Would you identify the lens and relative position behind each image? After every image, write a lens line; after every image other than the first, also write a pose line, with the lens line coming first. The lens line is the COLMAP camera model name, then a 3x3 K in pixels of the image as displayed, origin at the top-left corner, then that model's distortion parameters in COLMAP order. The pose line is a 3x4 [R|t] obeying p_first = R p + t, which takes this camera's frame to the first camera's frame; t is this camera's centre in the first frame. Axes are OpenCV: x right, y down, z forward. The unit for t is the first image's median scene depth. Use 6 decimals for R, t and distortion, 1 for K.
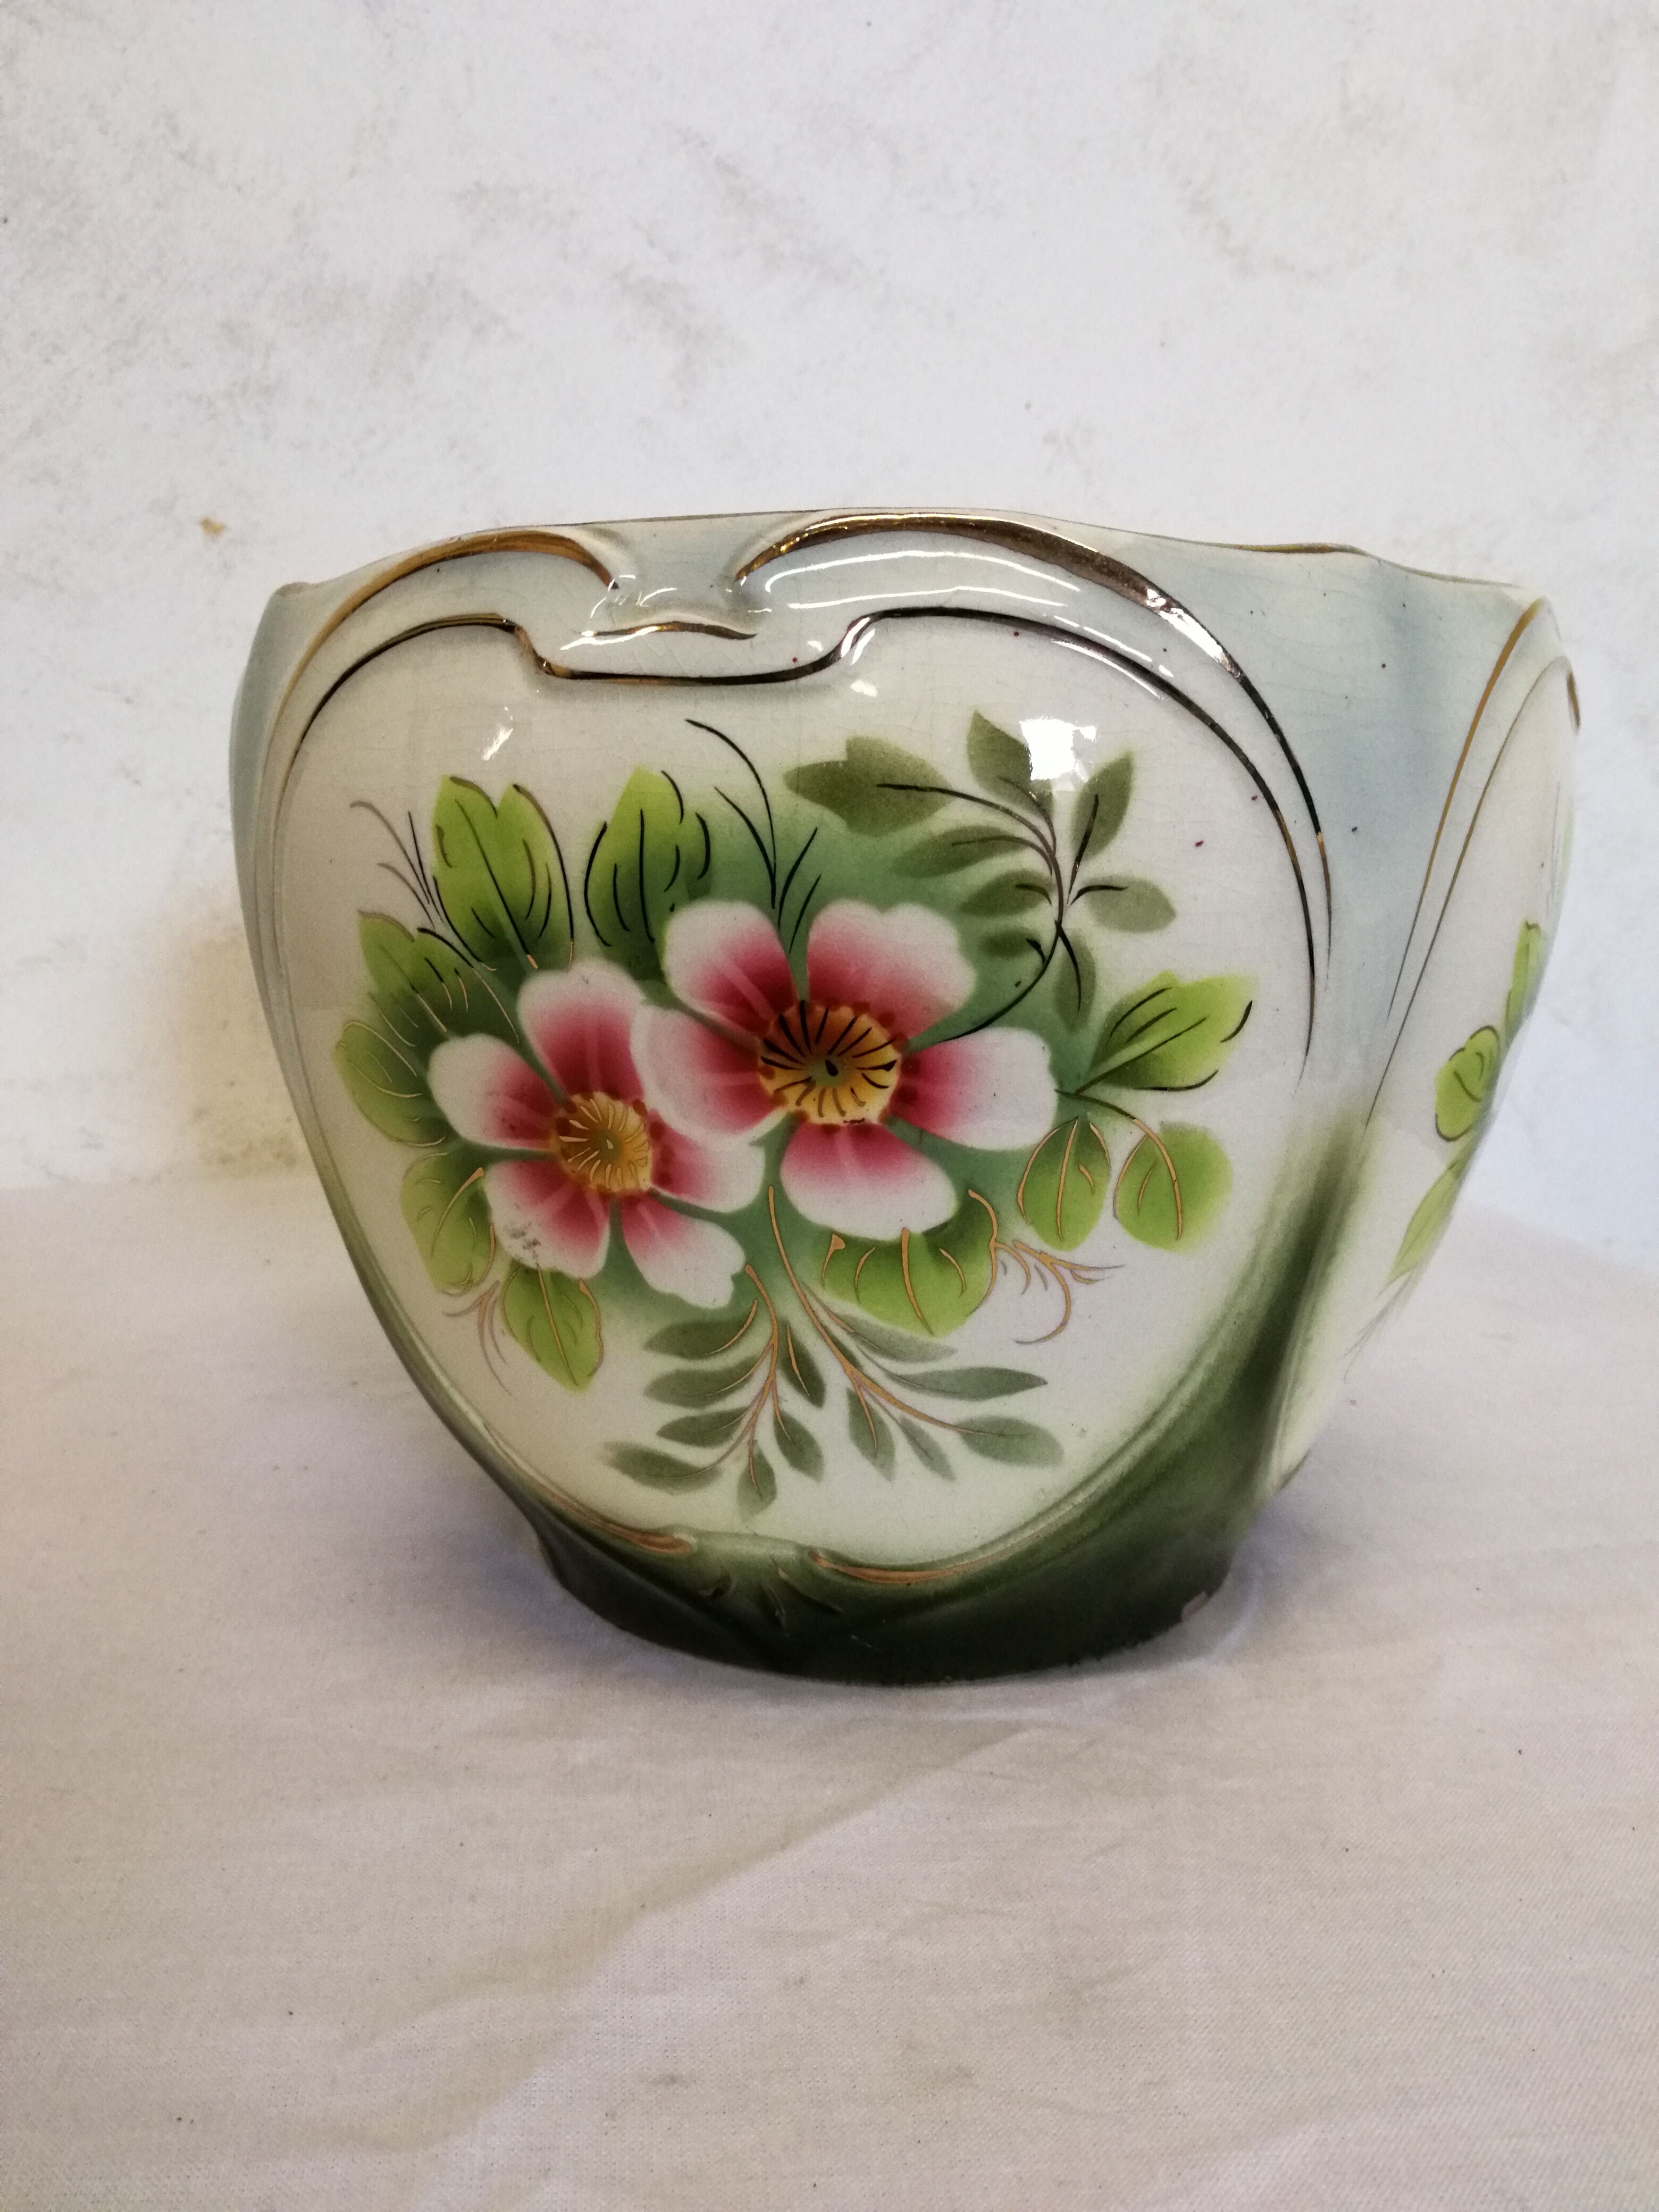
lens RADIAL K [[1552.0, 0, 823.6], [0, 1552.0, 1118.9], [0, 0, 1]] dist [-0.003732, -0.004070]
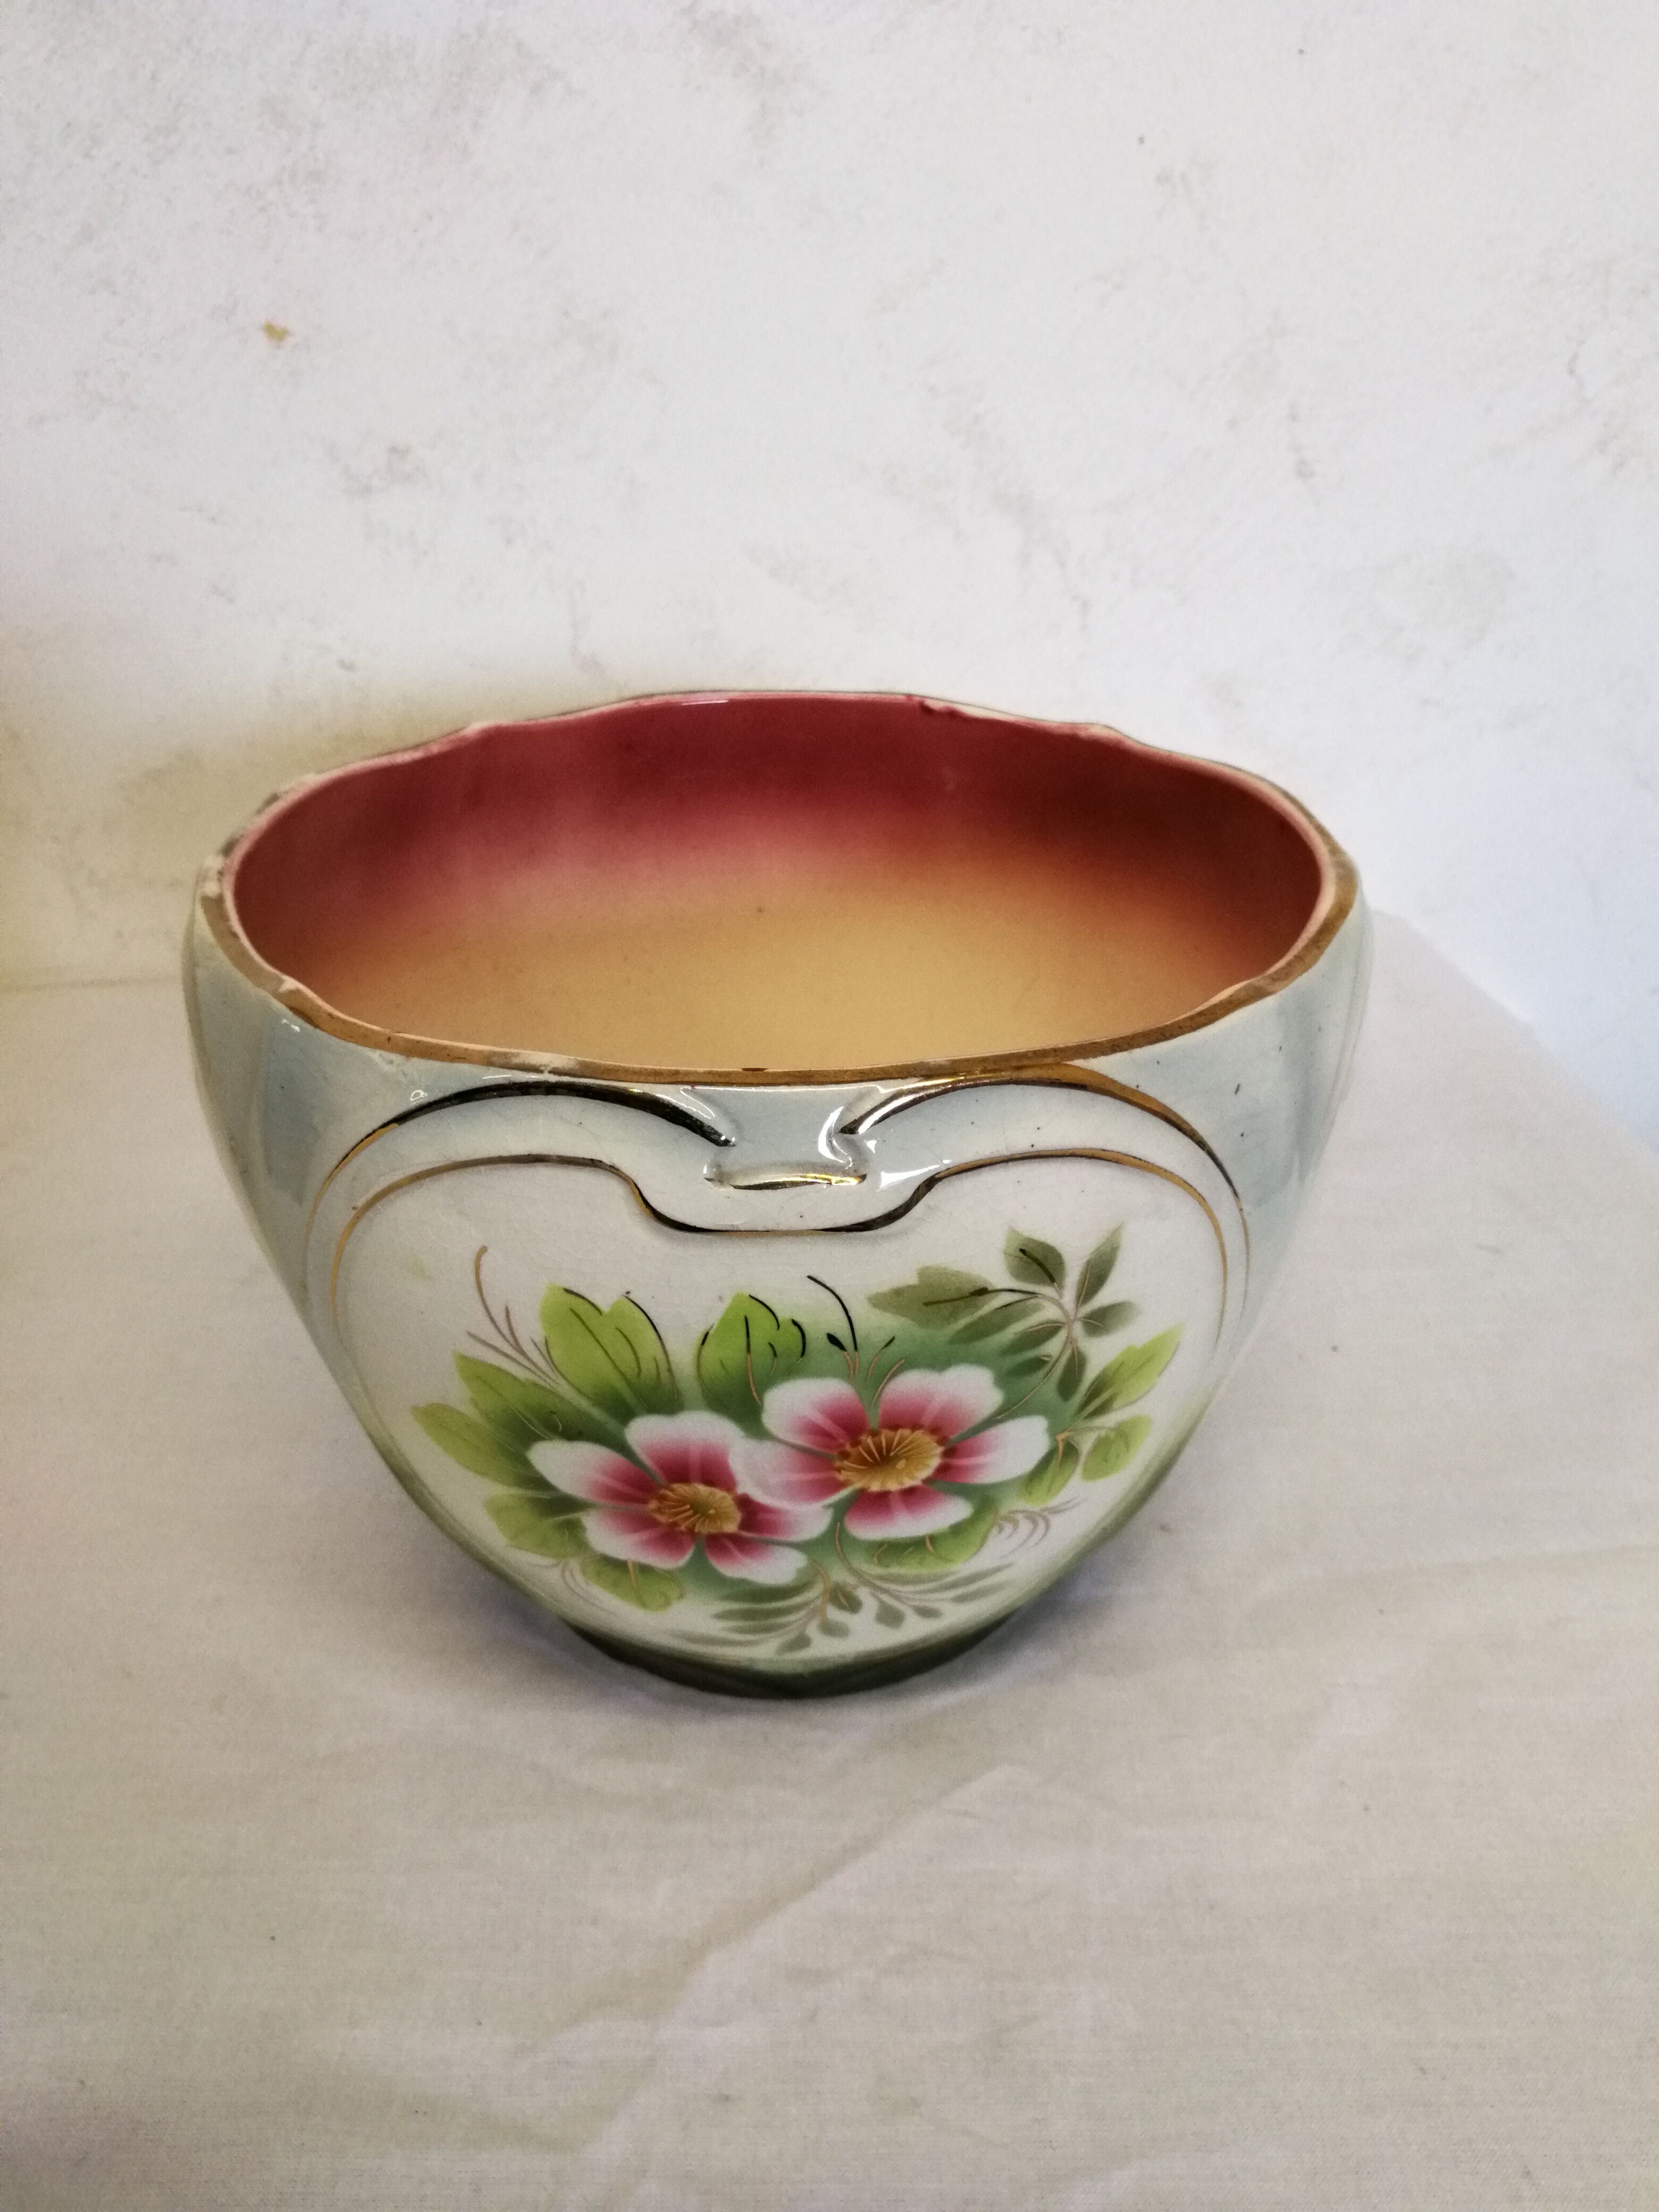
lens RADIAL K [[1524.9, 0, 829.5], [0, 1524.9, 1106.0], [0, 0, 1]] dist [-0.003966, -0.004596]
pose [[0.997893, 0.026786, -0.059086, 0.020323], [-0.006280, 0.946389, 0.322968, -0.237840], [0.064569, -0.321916, 0.944564, -0.032296]]
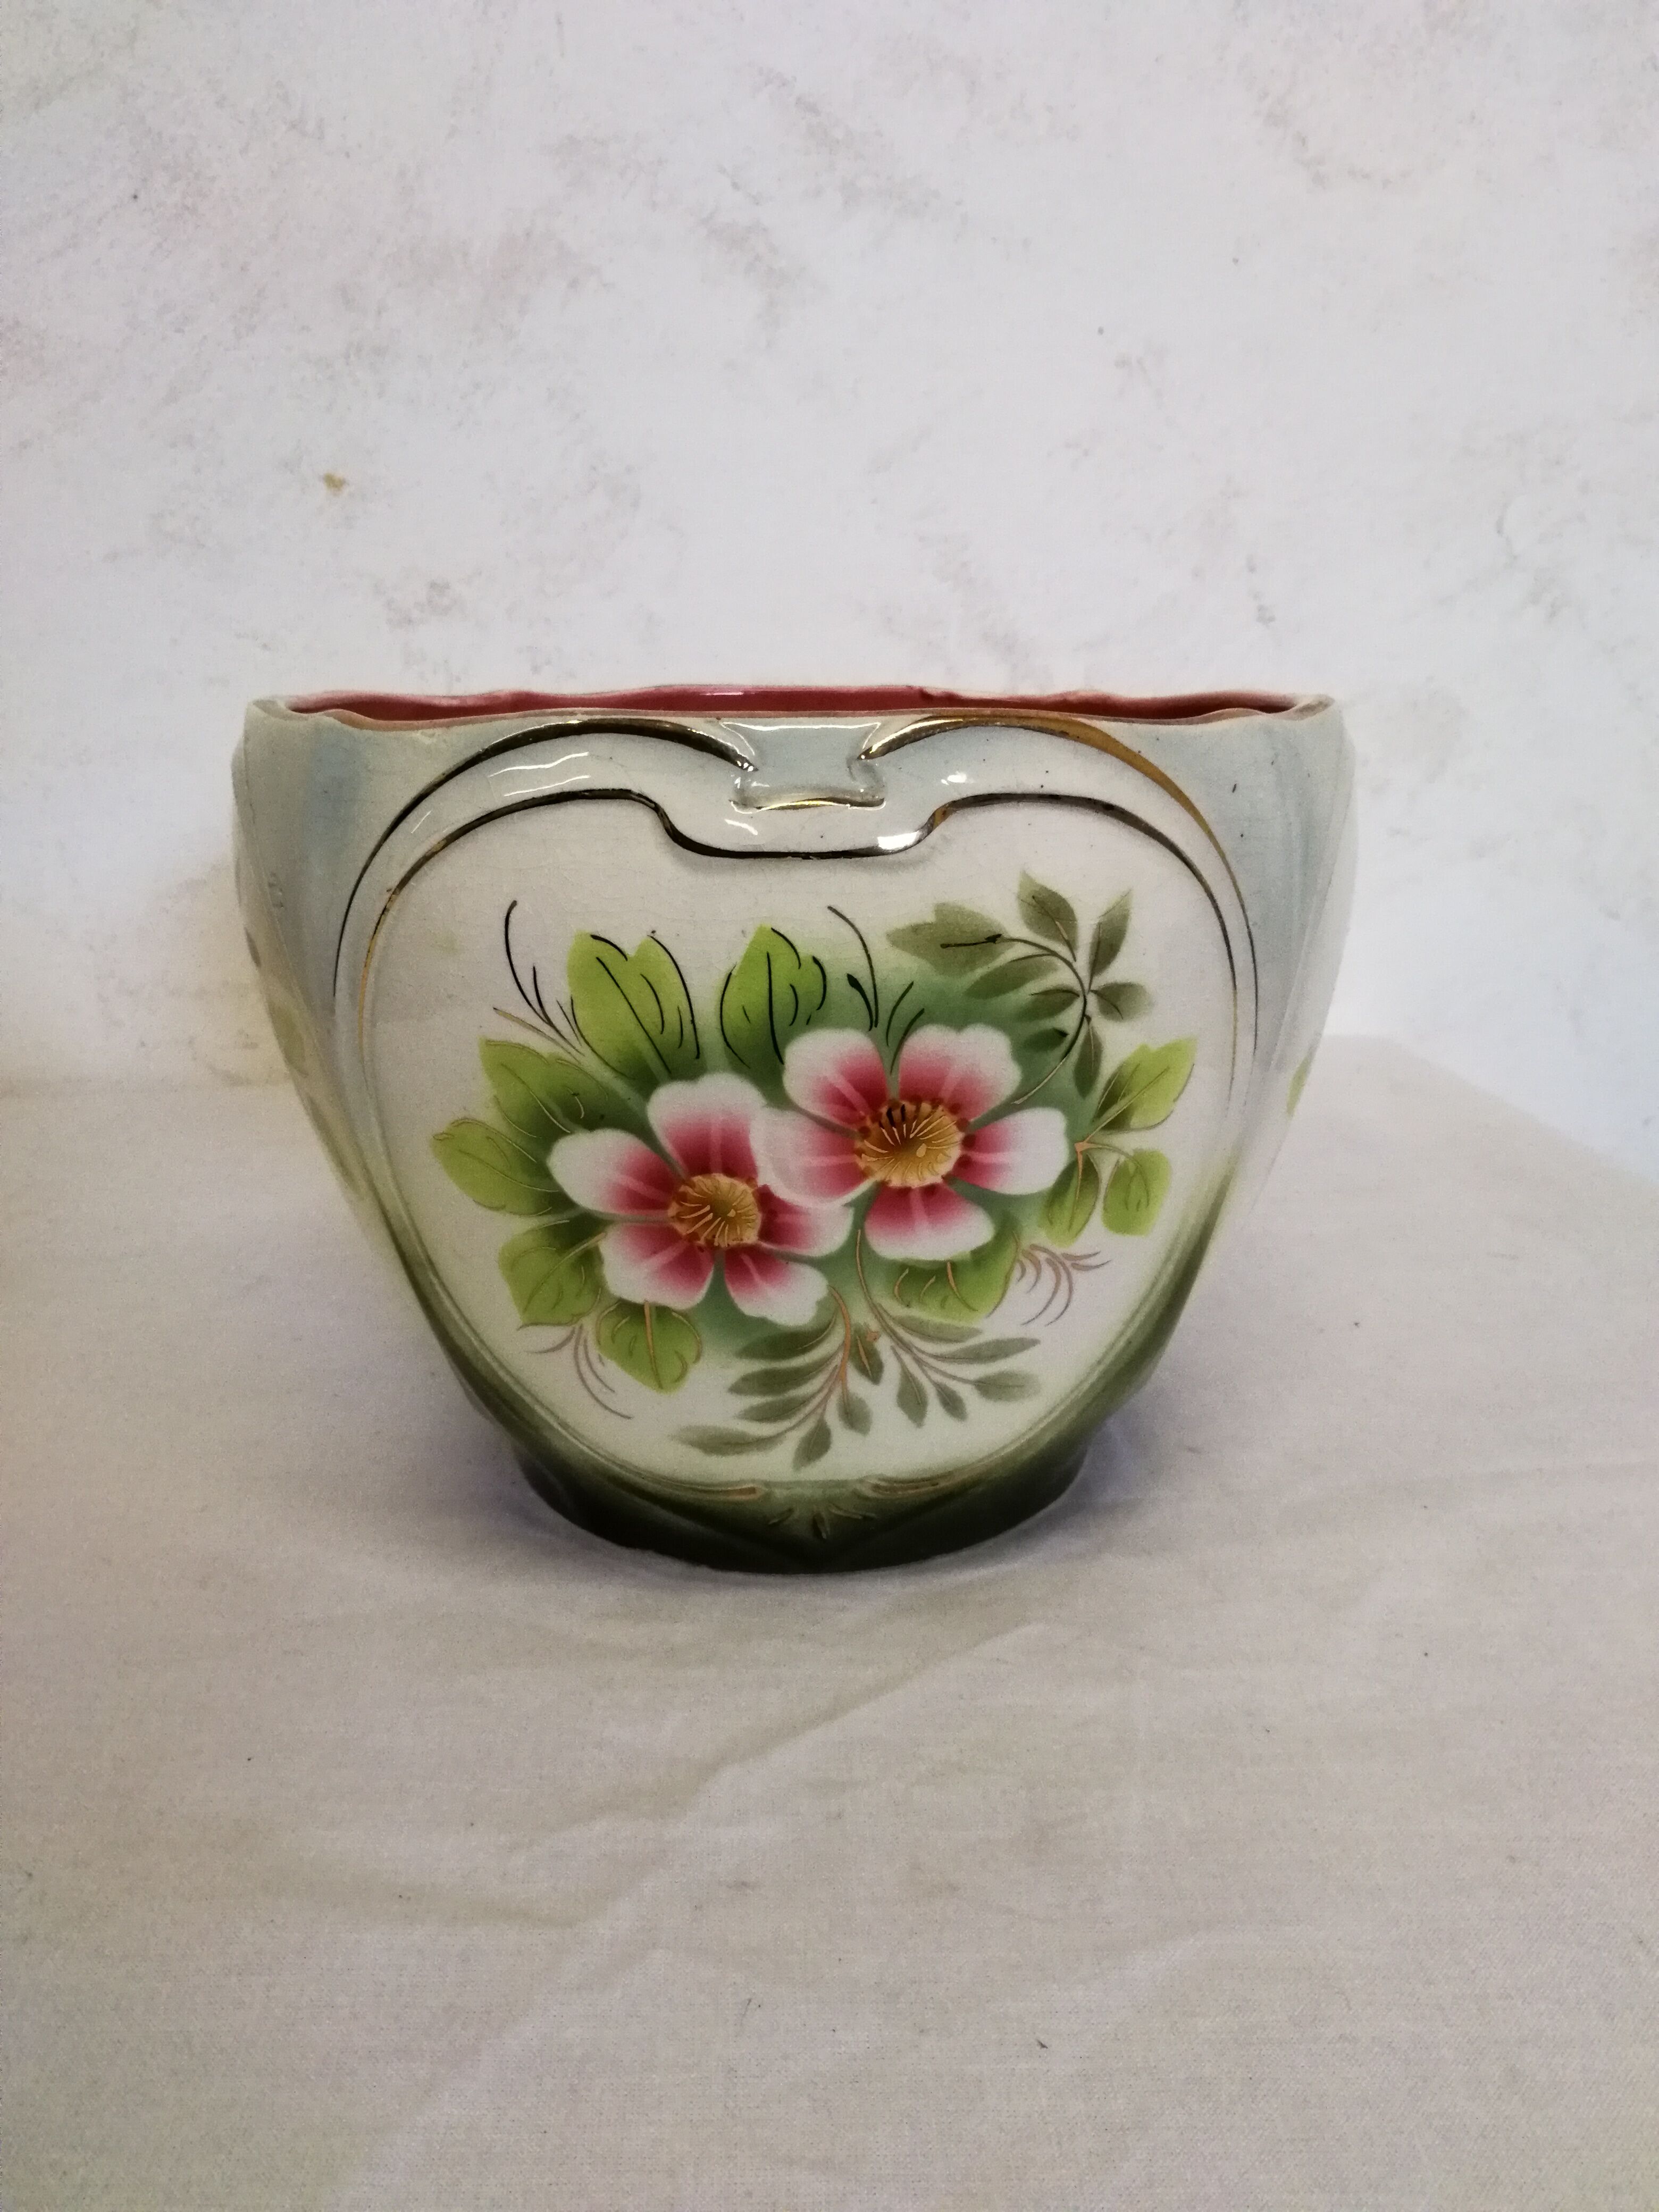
lens RADIAL K [[1524.9, 0, 829.5], [0, 1524.9, 1106.0], [0, 0, 1]] dist [-0.003966, -0.004596]
pose [[0.998046, 0.003963, -0.062357, 0.018646], [0.003055, 0.993697, 0.112054, -0.068569], [0.062408, -0.112026, 0.991744, -0.082789]]
